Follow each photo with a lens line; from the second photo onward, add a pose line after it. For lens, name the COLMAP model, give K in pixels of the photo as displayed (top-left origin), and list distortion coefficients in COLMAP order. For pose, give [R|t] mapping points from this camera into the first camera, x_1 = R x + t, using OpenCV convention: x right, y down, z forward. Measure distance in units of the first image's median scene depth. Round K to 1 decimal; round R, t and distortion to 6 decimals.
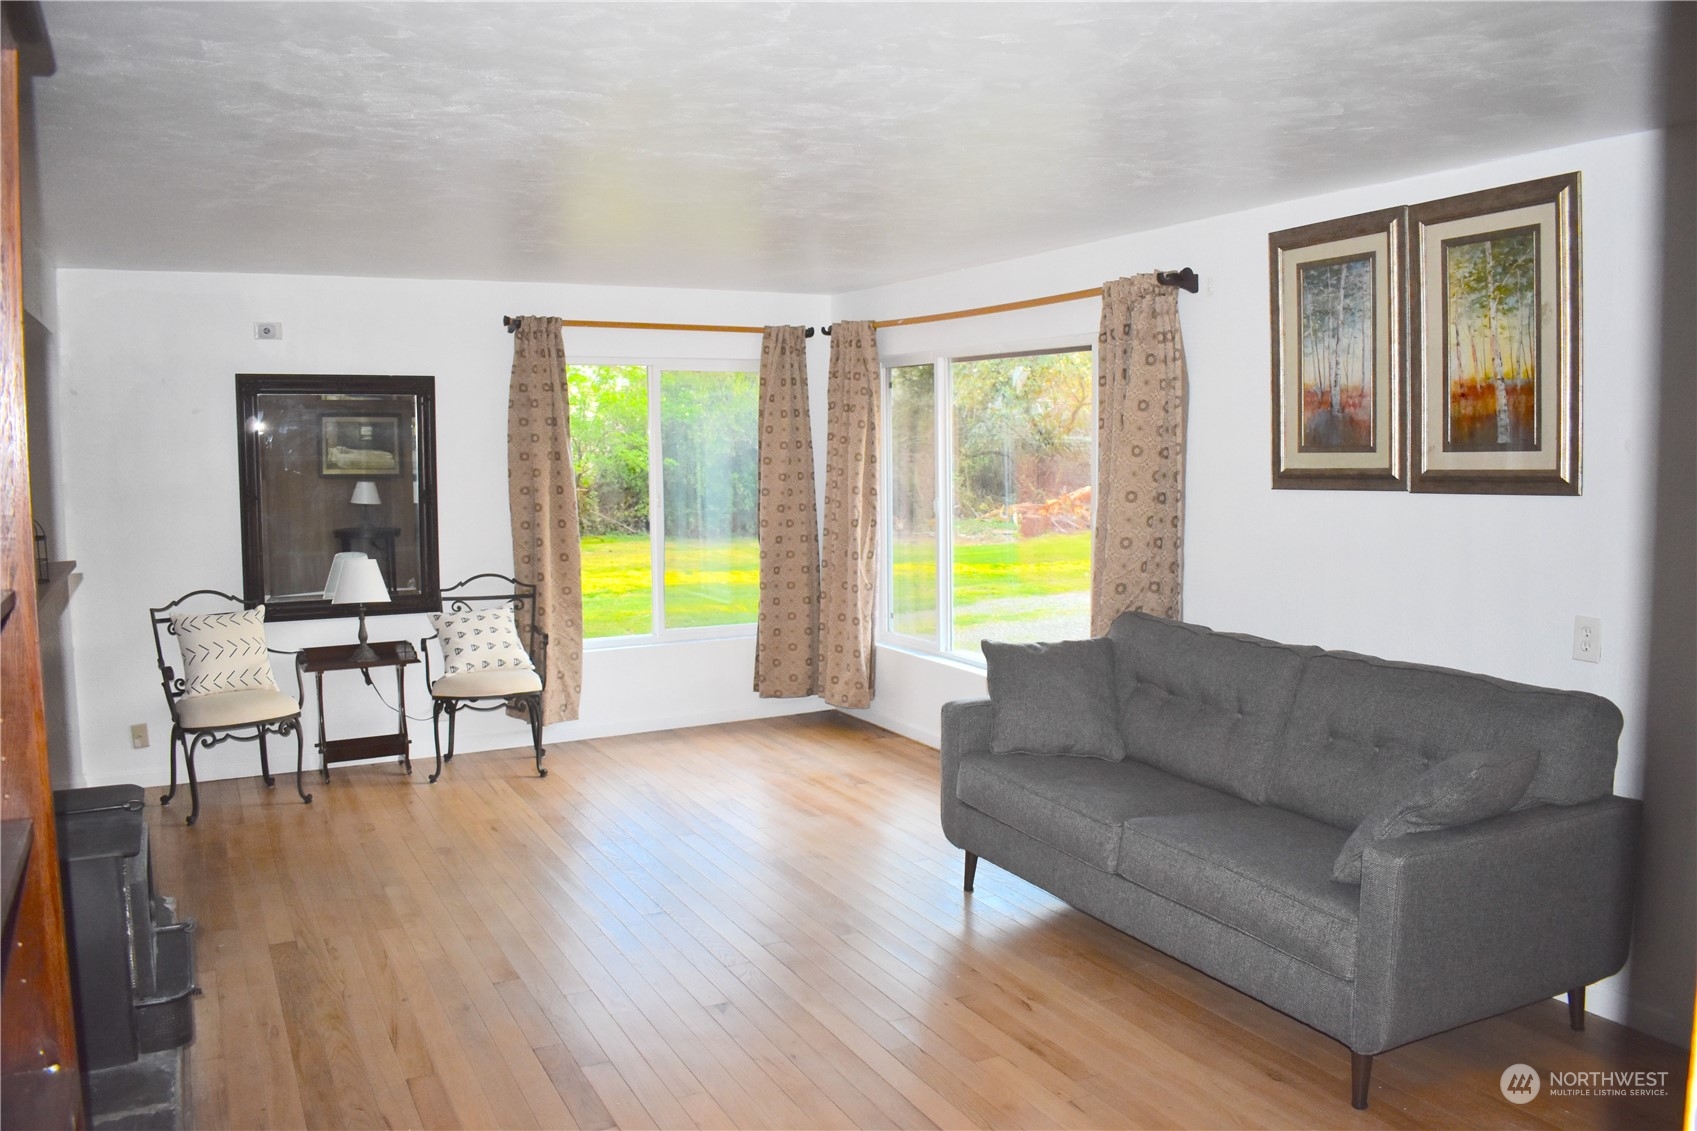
lens RADIAL K [[1350.9, 0, 844.8], [0, 1350.9, 551.3], [0, 0, 1]] dist [-0.007464, -0.004634]
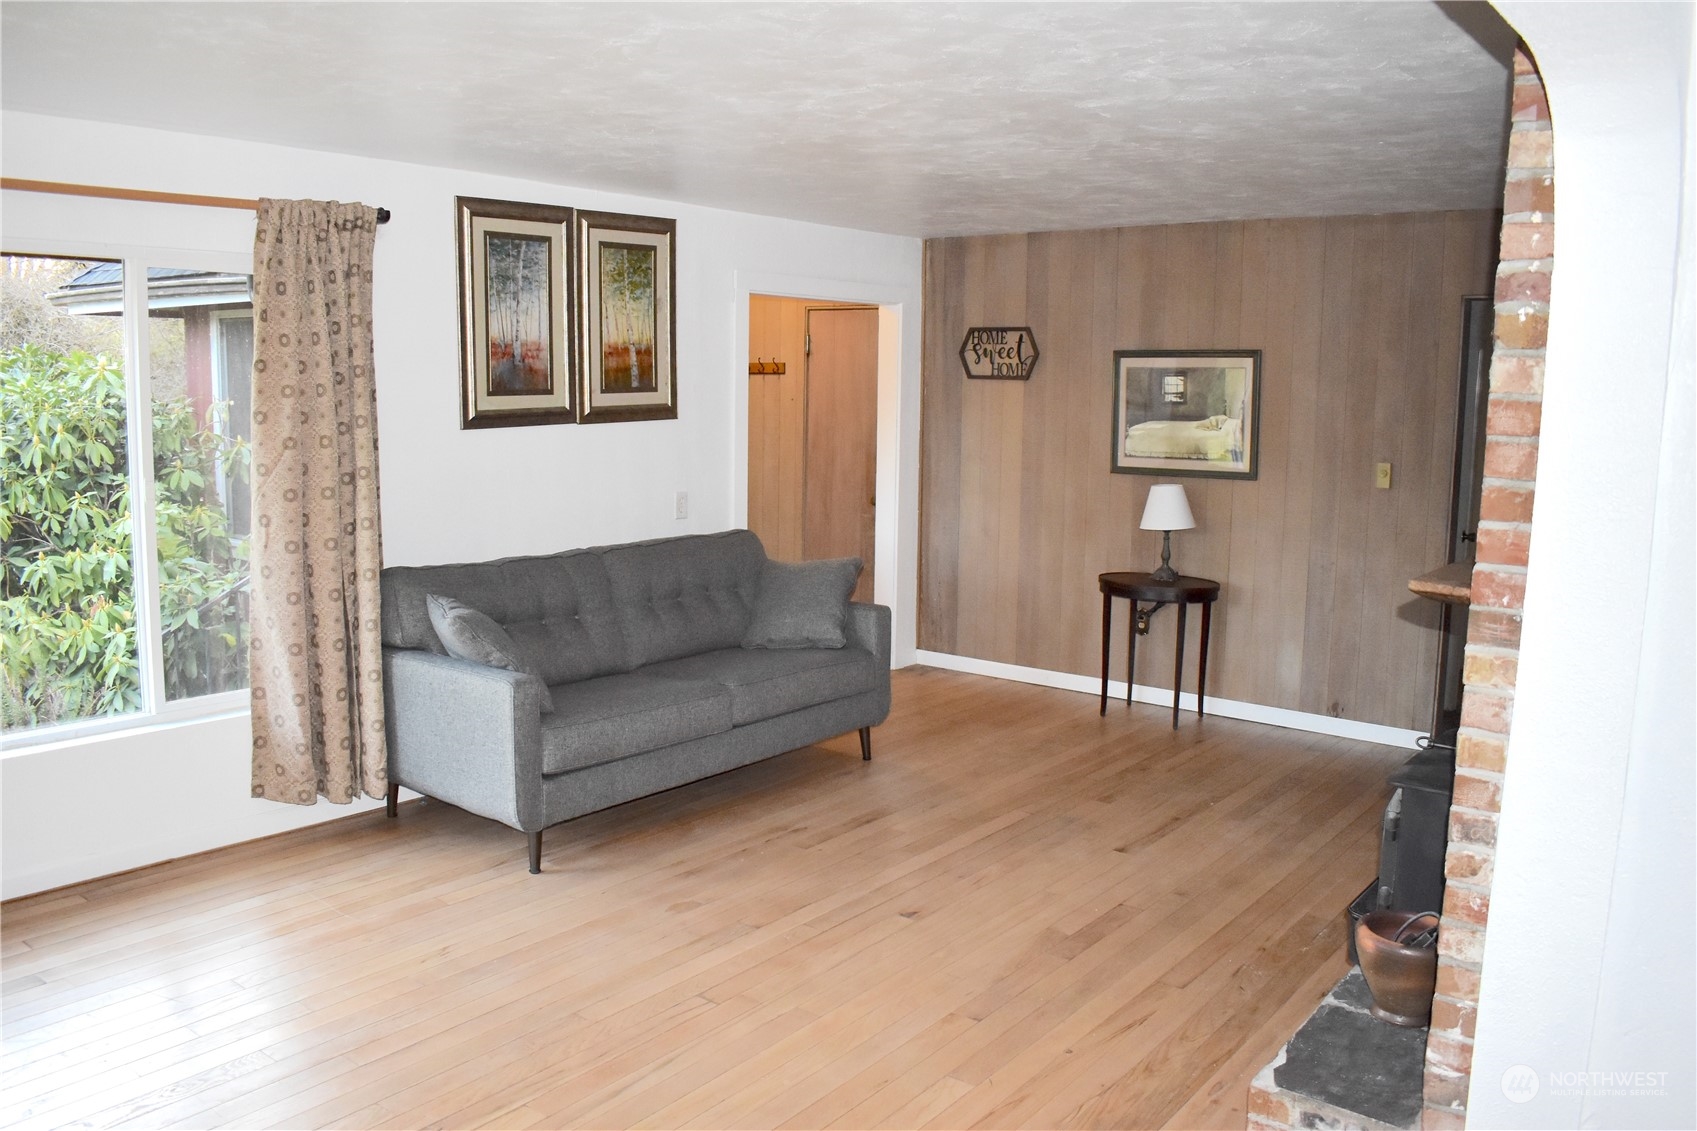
lens RADIAL K [[1350.9, 0, 842.1], [0, 1350.9, 569.7], [0, 0, 1]] dist [-0.007464, -0.004634]
pose [[-0.407558, -0.123141, 0.904839, -0.950077], [0.078336, 0.982499, 0.168994, -0.111290], [-0.909813, 0.139756, -0.390779, 1.343843]]
